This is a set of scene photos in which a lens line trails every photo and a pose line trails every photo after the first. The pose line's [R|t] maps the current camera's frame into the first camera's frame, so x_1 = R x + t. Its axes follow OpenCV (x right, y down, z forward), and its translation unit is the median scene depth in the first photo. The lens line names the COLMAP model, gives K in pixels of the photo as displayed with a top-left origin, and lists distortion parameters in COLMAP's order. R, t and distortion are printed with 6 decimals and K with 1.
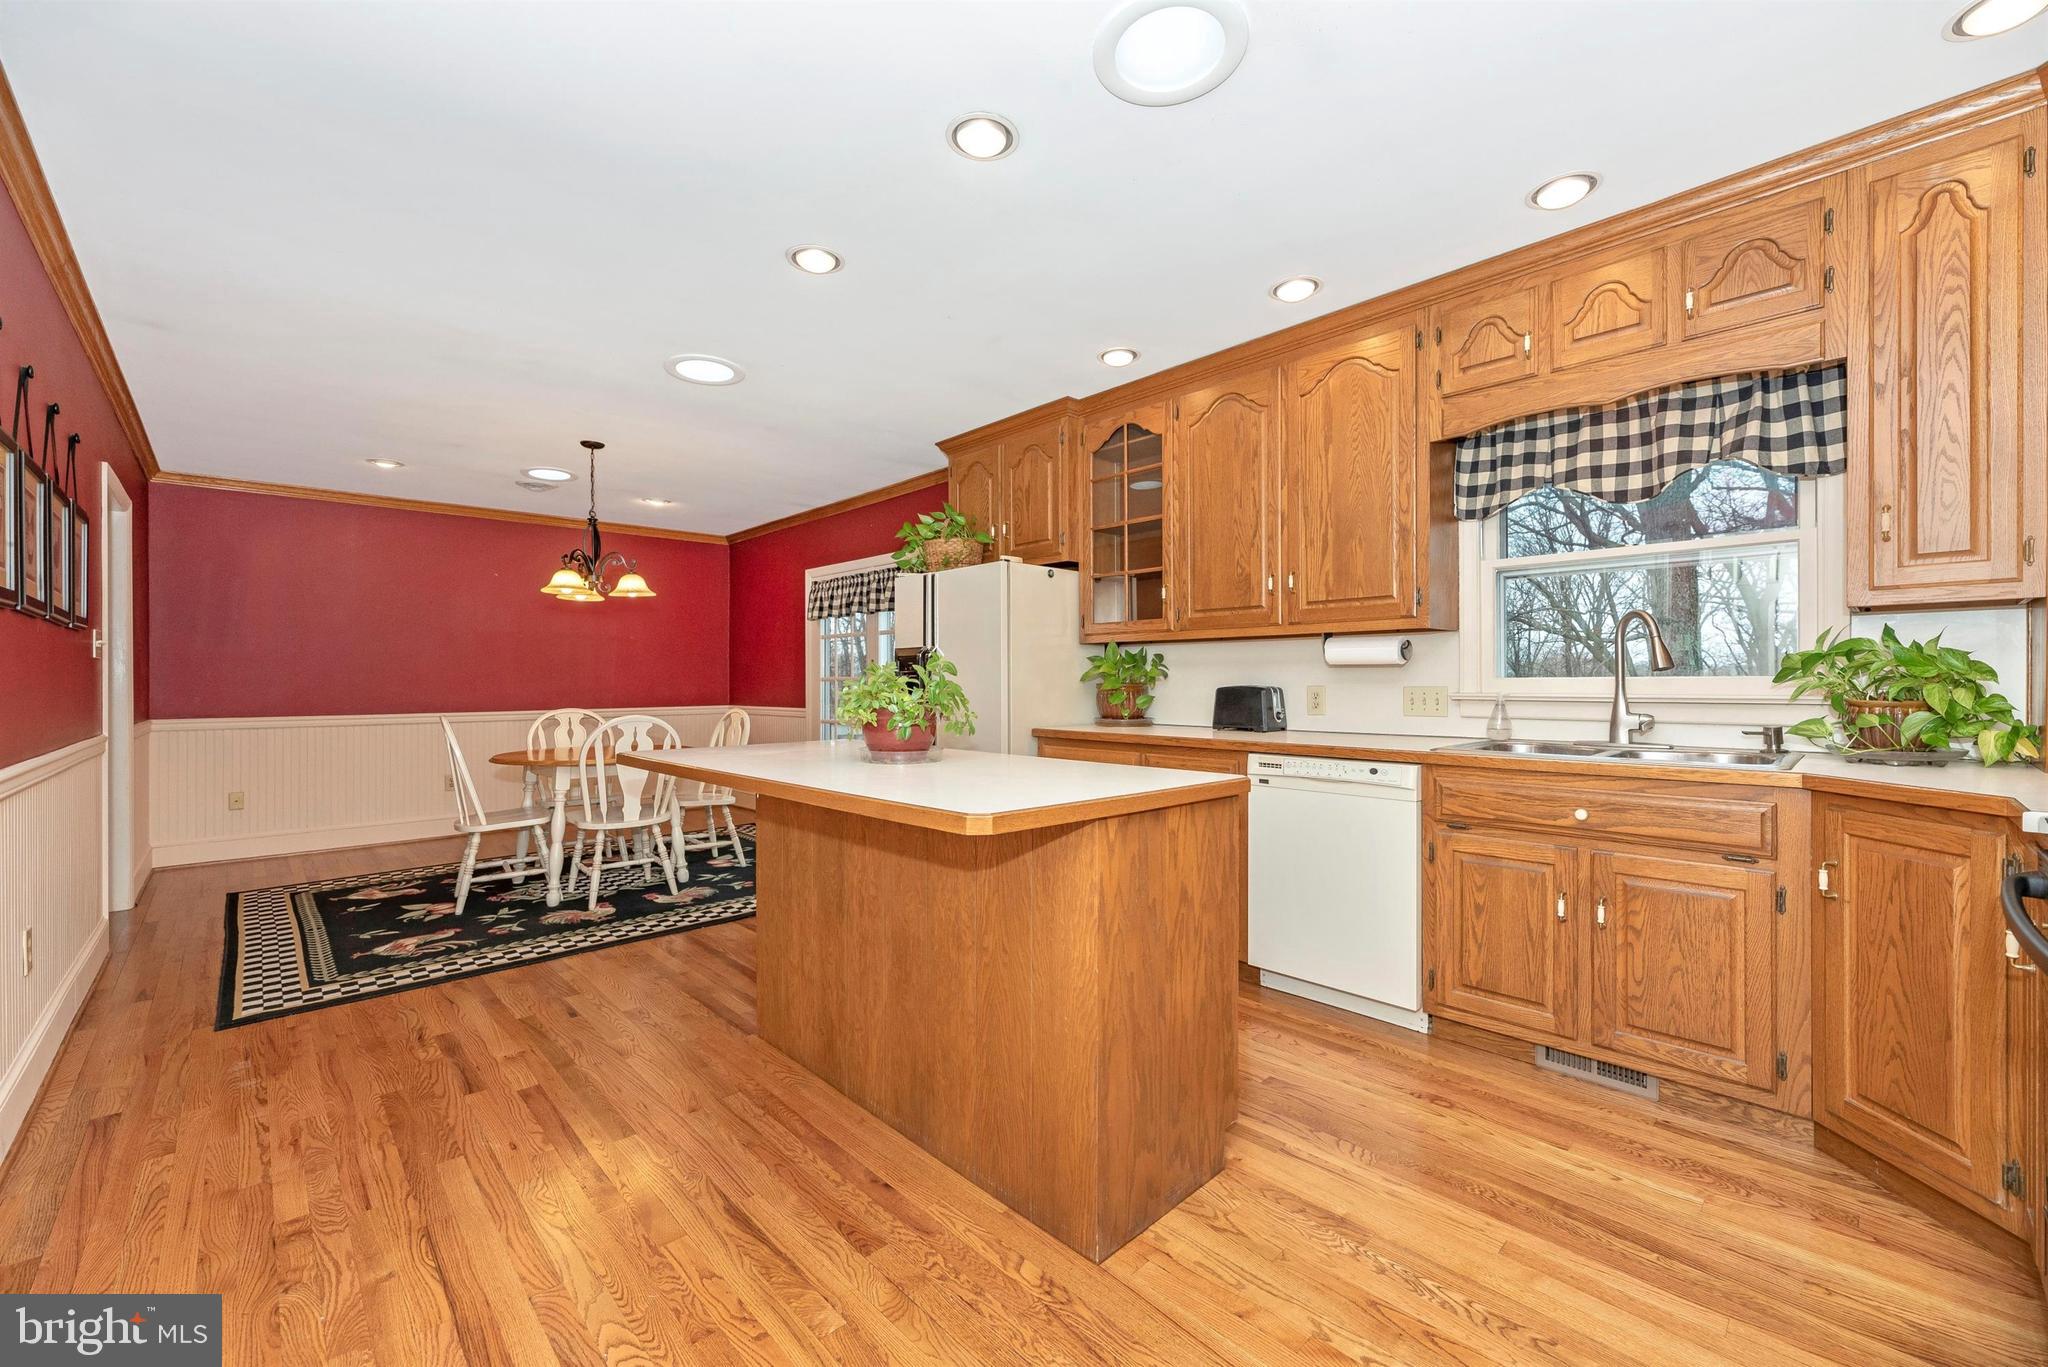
lens RADIAL K [[859.8, 0, 1024.0], [0, 859.8, 683.5], [0, 0, 1]] dist [-0.002302, 0.000231]
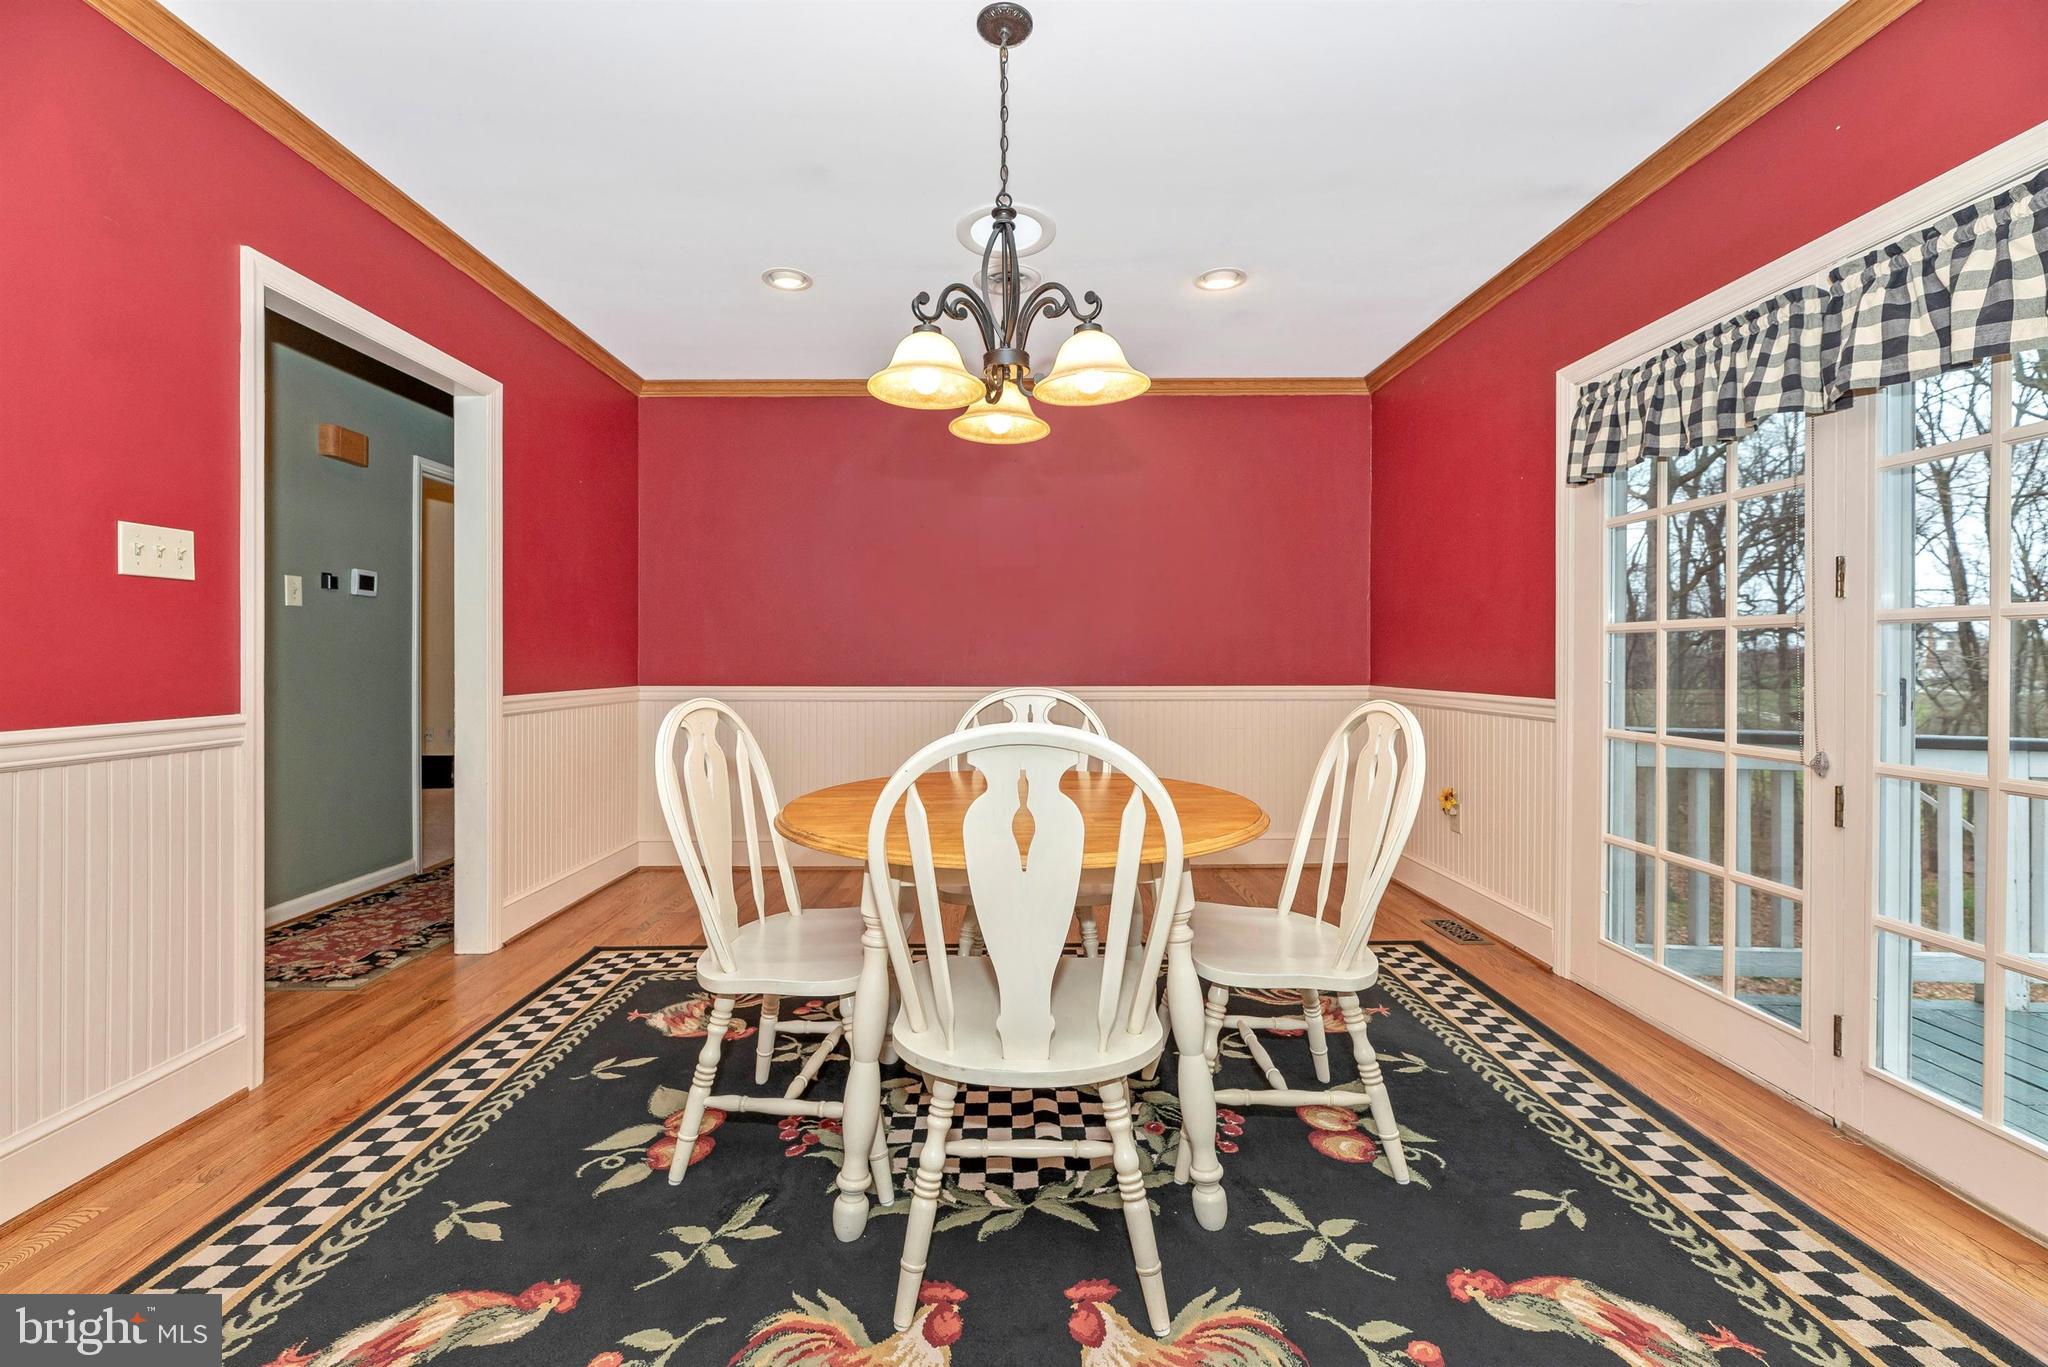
lens RADIAL K [[763.0, 0, 1021.9], [0, 763.0, 657.2], [0, 0, 1]] dist [-0.001408, -0.000101]
pose [[0.719246, 0.005765, -0.694732, -0.220732], [-0.004967, 0.999983, 0.003155, 0.010335], [0.694738, 0.001181, 0.719262, 0.663466]]
